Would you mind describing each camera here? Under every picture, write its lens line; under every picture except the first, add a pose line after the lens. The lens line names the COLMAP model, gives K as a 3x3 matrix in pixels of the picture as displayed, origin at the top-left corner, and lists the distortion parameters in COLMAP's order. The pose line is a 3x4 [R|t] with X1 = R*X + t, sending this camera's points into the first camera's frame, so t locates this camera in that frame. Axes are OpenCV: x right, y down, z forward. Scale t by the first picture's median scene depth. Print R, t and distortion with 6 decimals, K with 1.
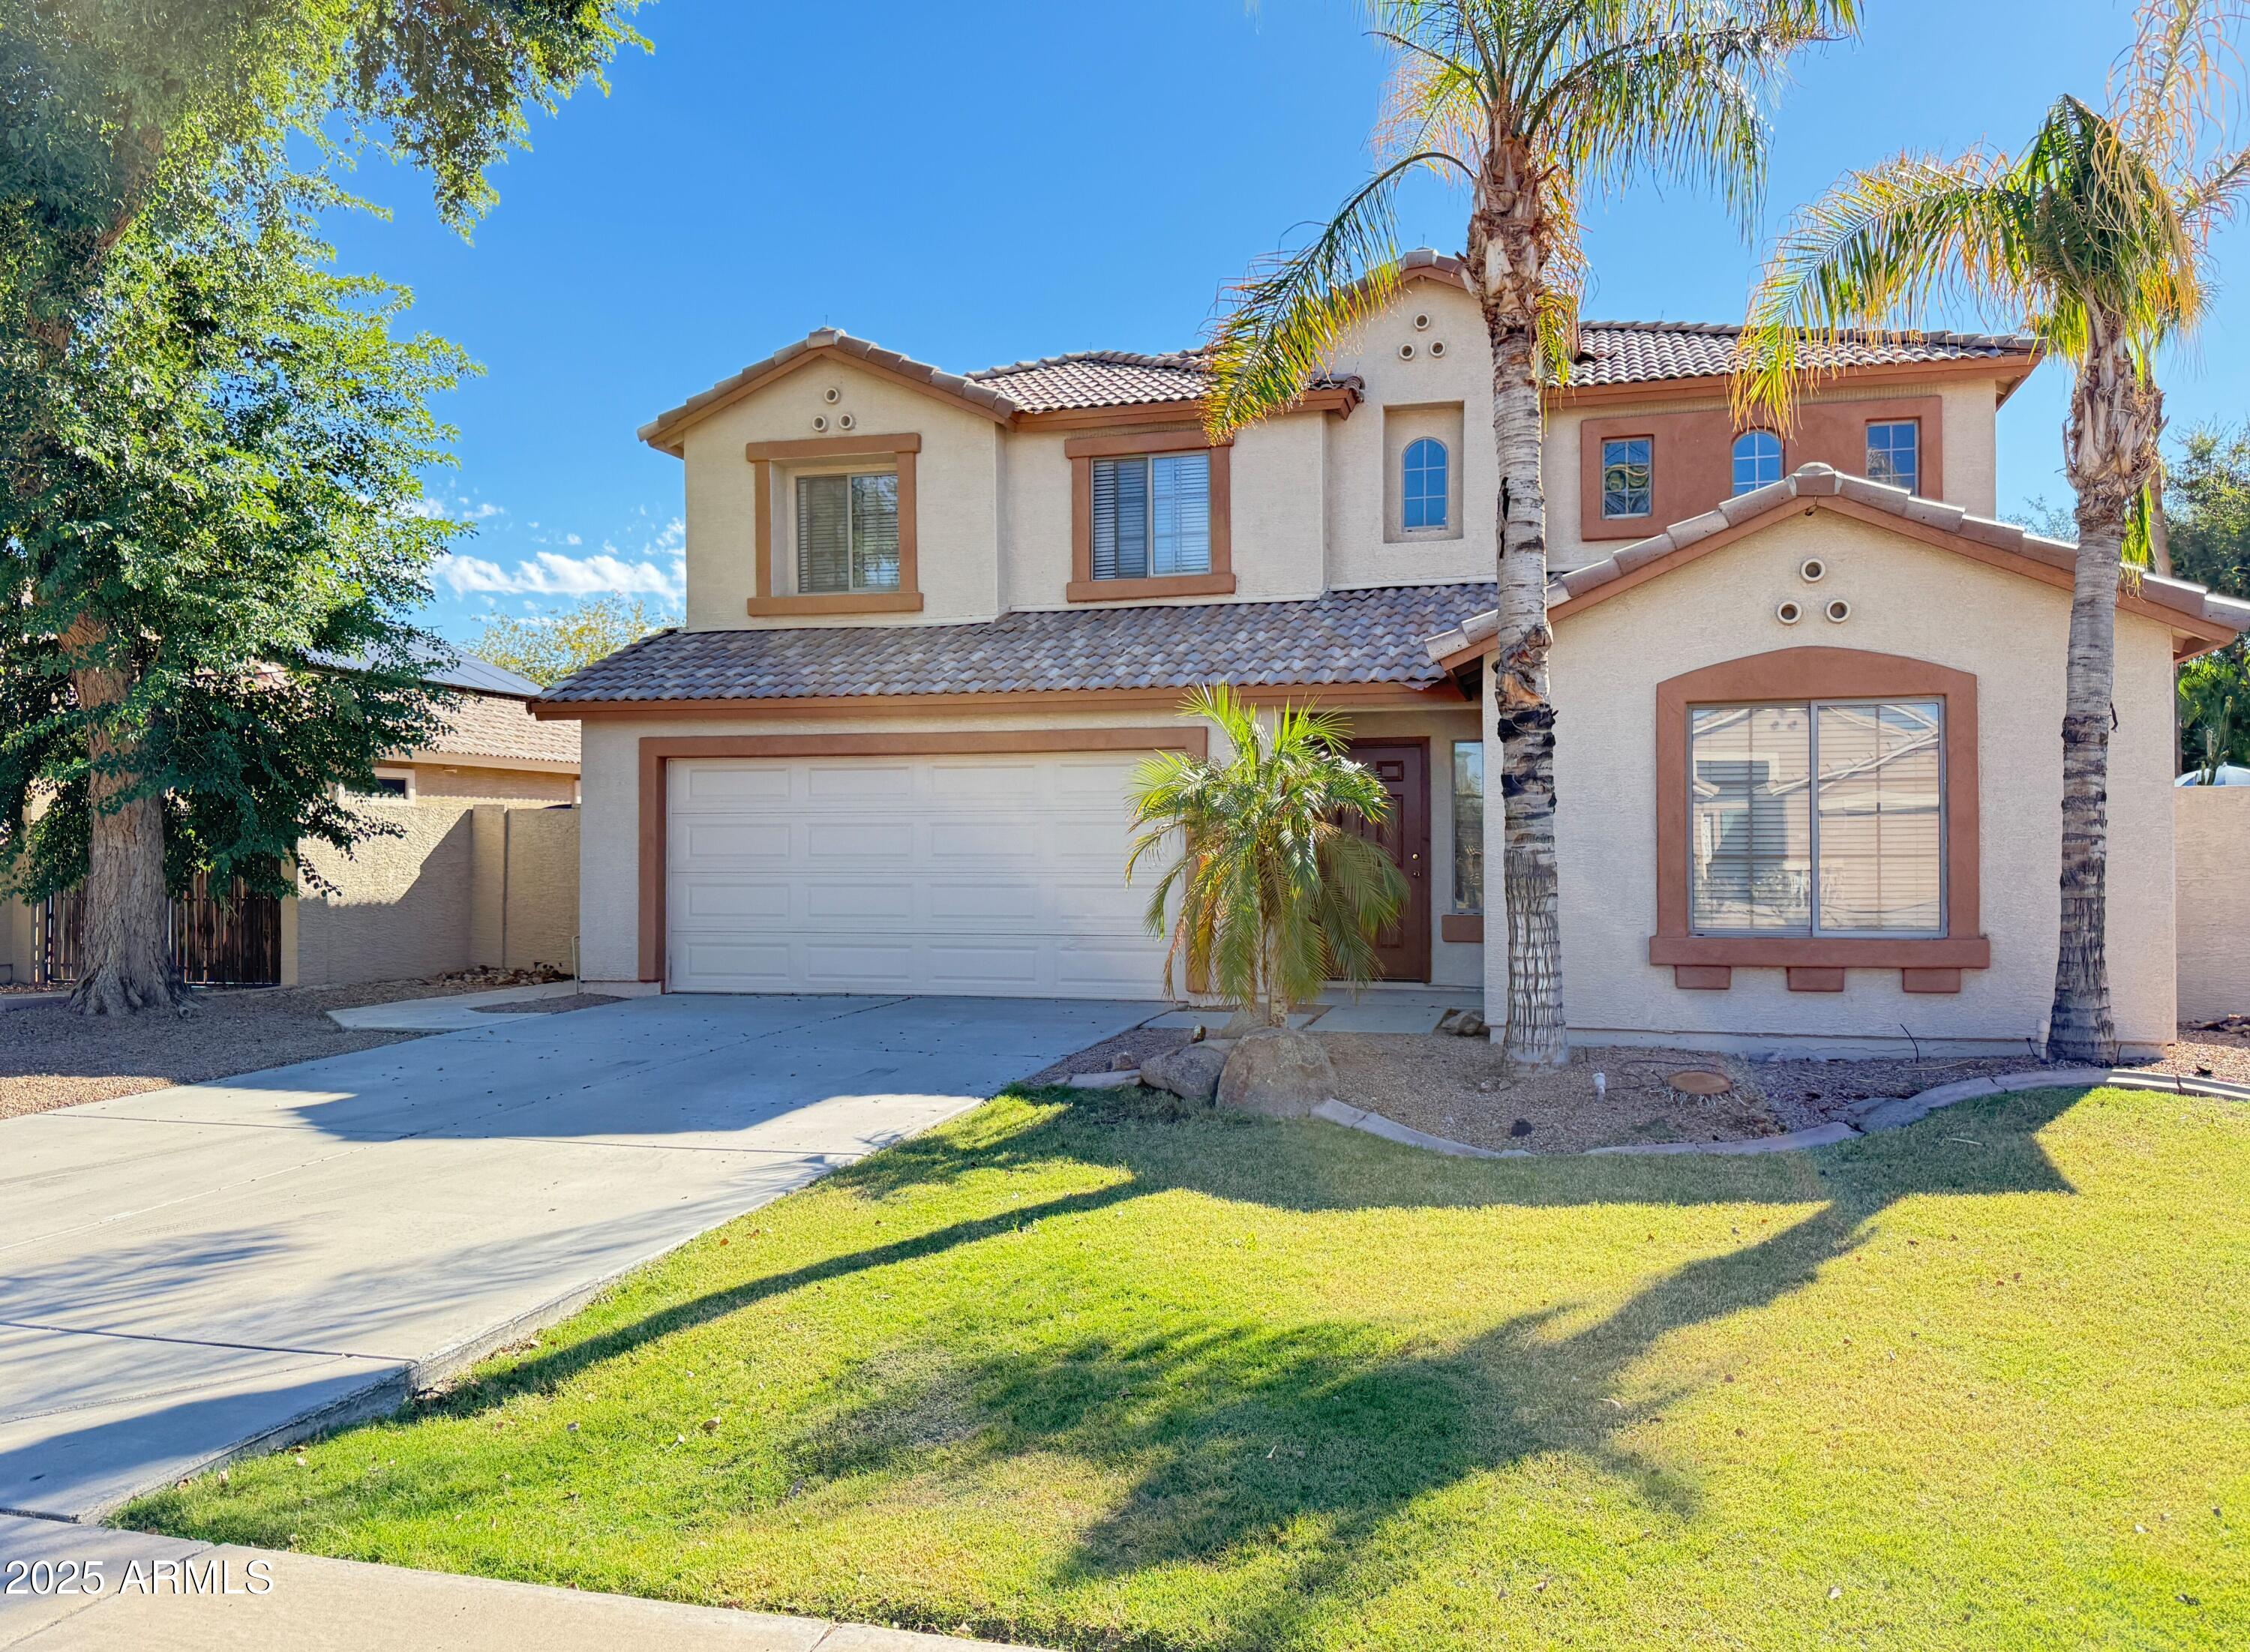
lens RADIAL K [[1726.7, 0, 1125.0], [0, 1726.7, 826.0], [0, 0, 1]] dist [0.093512, -0.141498]
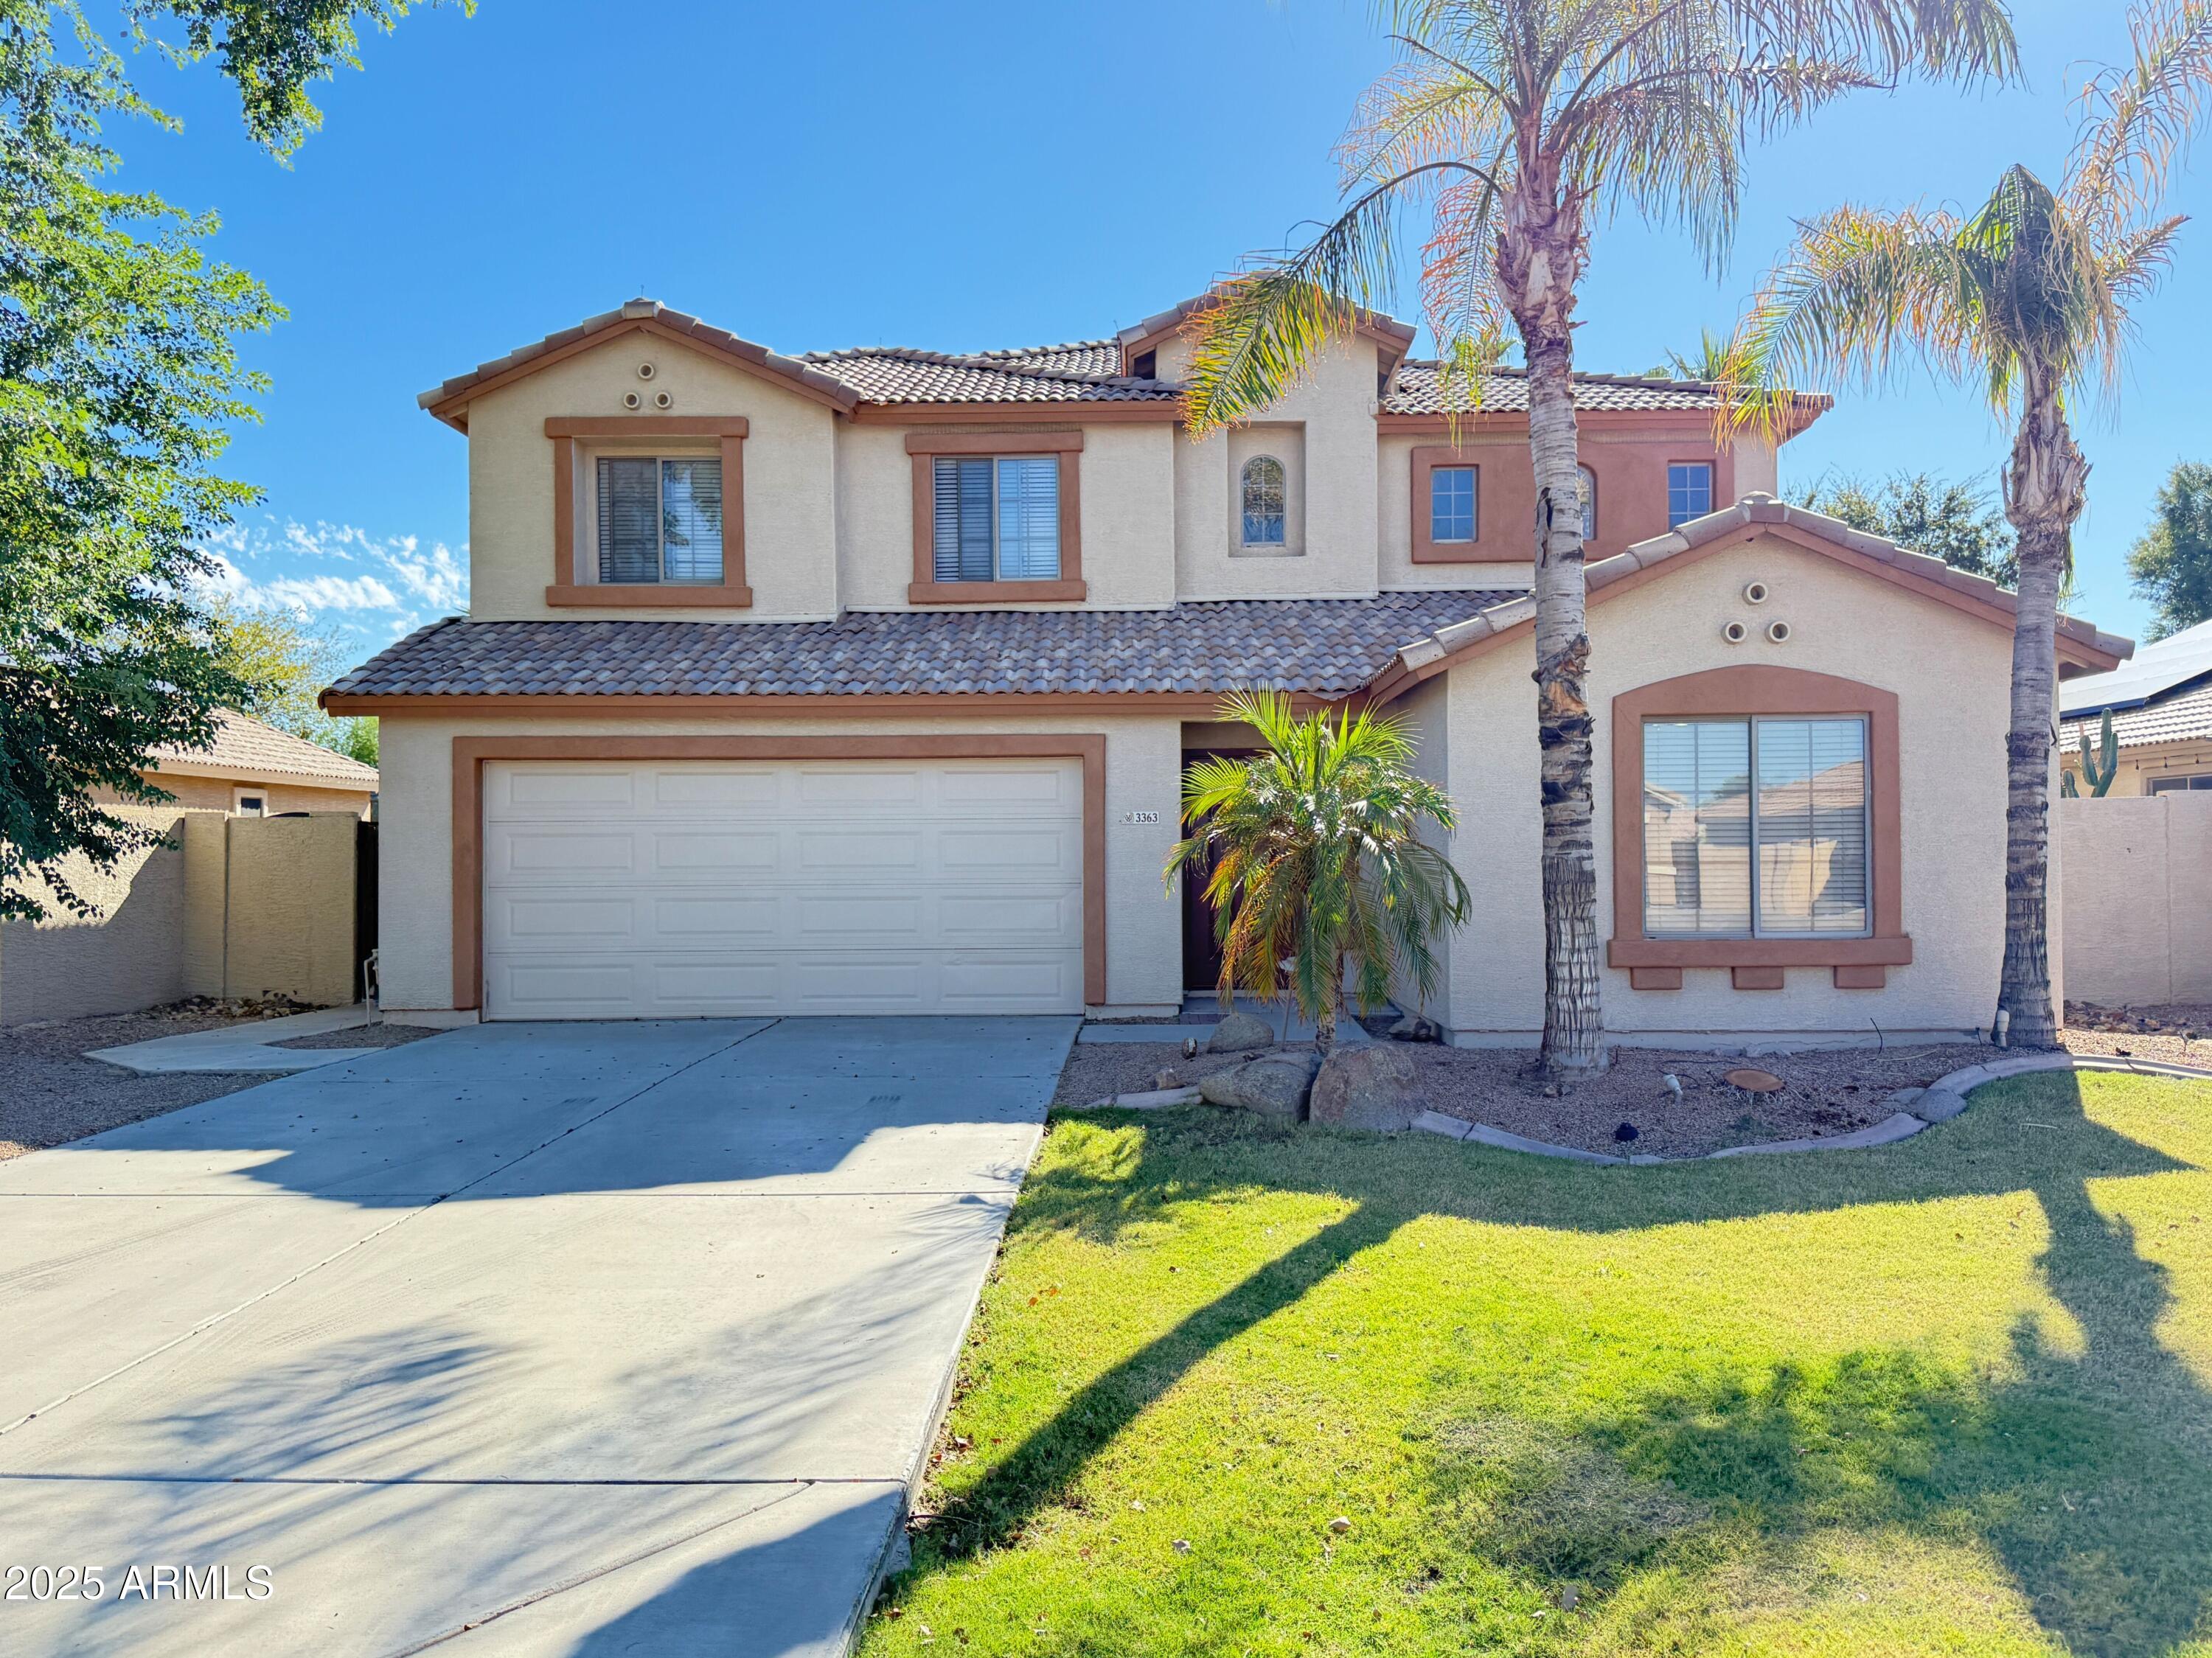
lens RADIAL K [[1675.5, 0, 1111.3], [0, 1675.5, 836.9], [0, 0, 1]] dist [0.088972, -0.140838]
pose [[0.967512, -0.000013, 0.252825, -0.256307], [0.000589, 0.999997, -0.002200, 0.004178], [-0.252824, 0.002277, 0.967510, 0.107181]]
